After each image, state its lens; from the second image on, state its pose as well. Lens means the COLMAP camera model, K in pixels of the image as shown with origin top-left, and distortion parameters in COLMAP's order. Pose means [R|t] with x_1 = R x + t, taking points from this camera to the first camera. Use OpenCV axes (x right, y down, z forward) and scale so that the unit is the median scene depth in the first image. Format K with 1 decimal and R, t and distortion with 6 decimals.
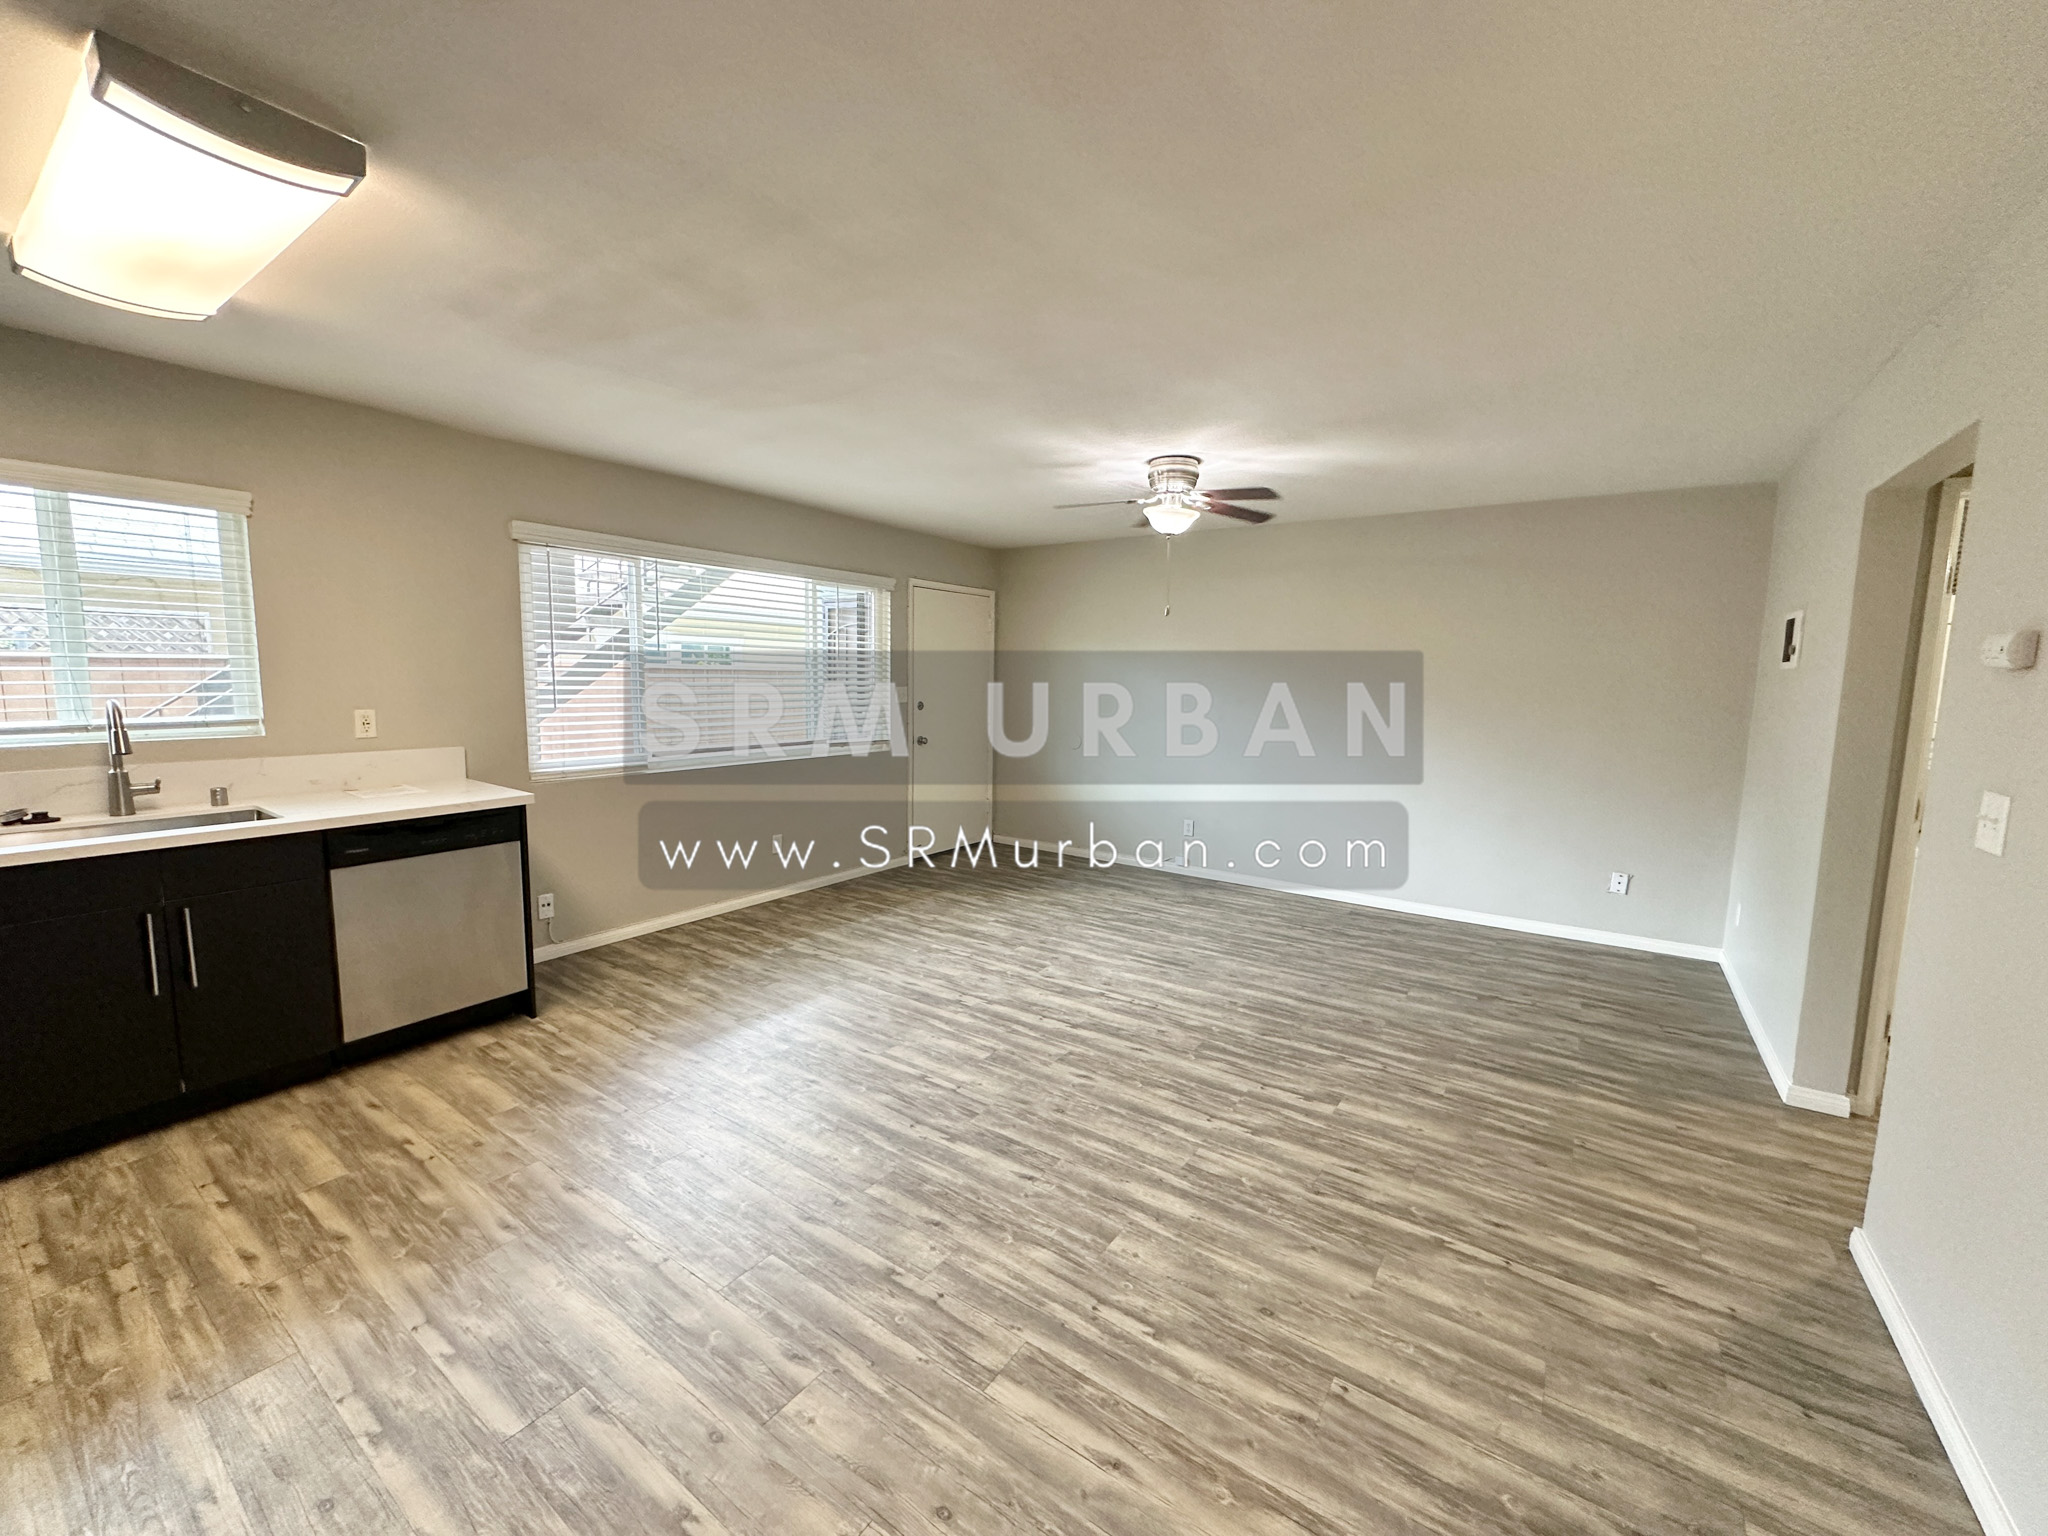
lens RADIAL K [[813.8, 0, 1023.9], [0, 813.8, 762.8], [0, 0, 1]] dist [-0.002186, 0.000412]
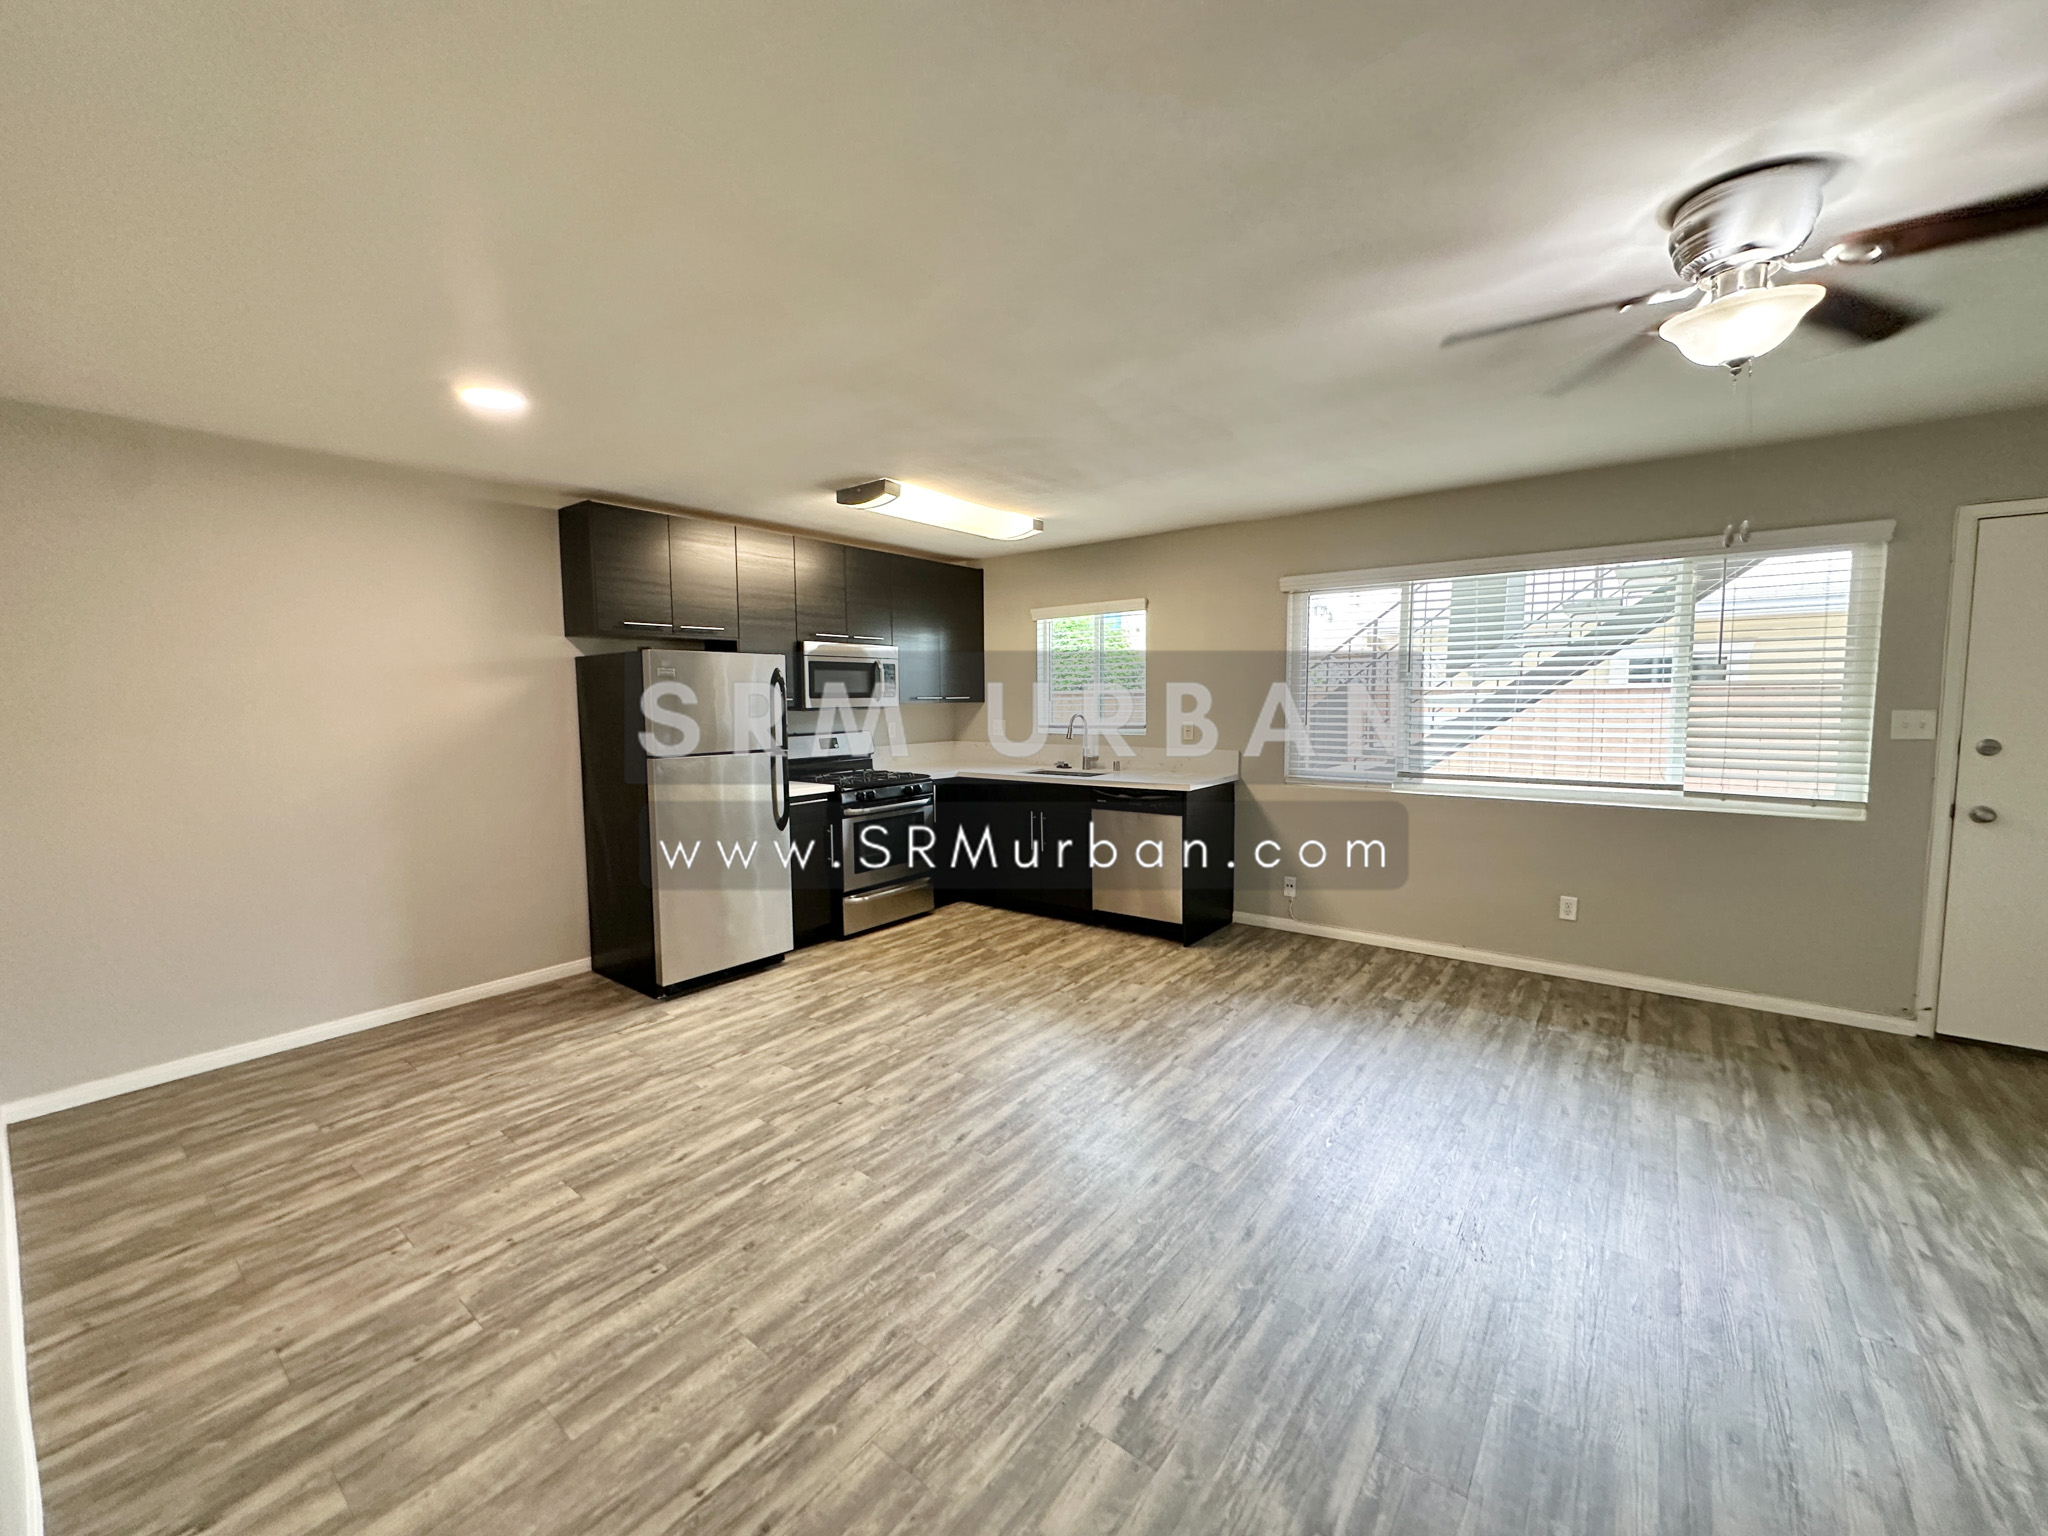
lens RADIAL K [[813.8, 0, 1023.9], [0, 813.8, 762.8], [0, 0, 1]] dist [-0.002186, 0.000412]
pose [[-0.054407, 0.064580, -0.996428, 0.835398], [-0.100832, 0.992450, 0.069828, -0.069935], [0.993415, 0.104271, -0.047485, 0.834525]]
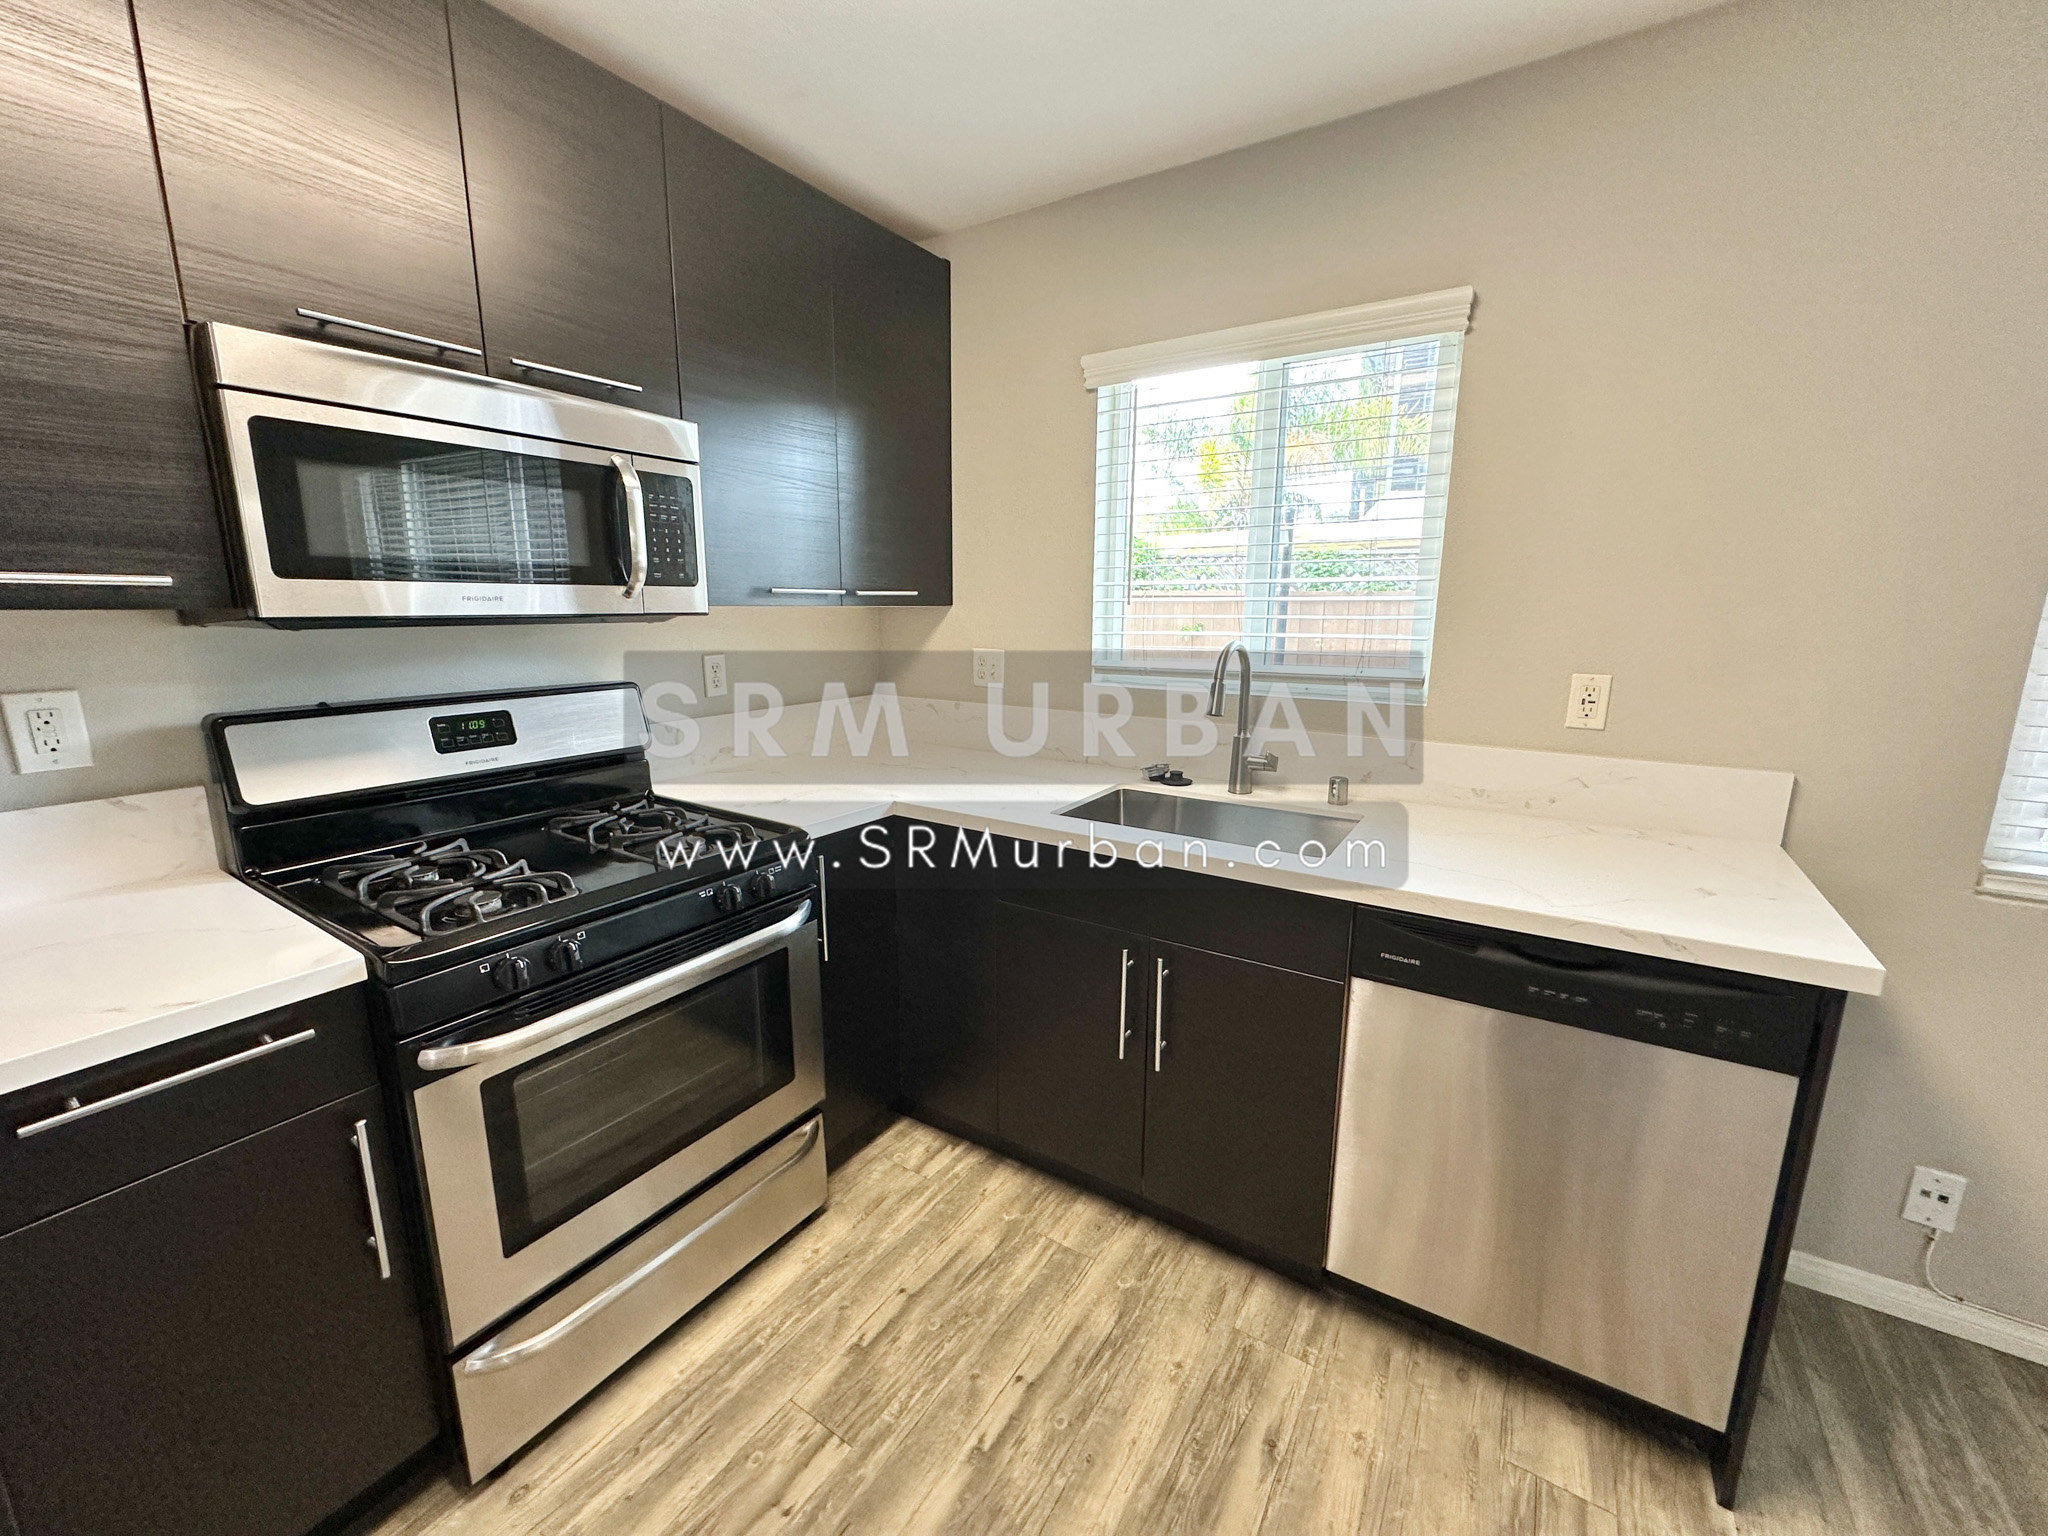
lens RADIAL K [[812.7, 0, 1023.3], [0, 812.7, 762.2], [0, 0, 1]] dist [0.000230, -0.000070]
pose [[0.033496, 0.178135, -0.983436, -0.328084], [-0.114397, 0.978204, 0.173291, -0.063906], [0.992870, 0.106698, 0.053144, 0.670701]]
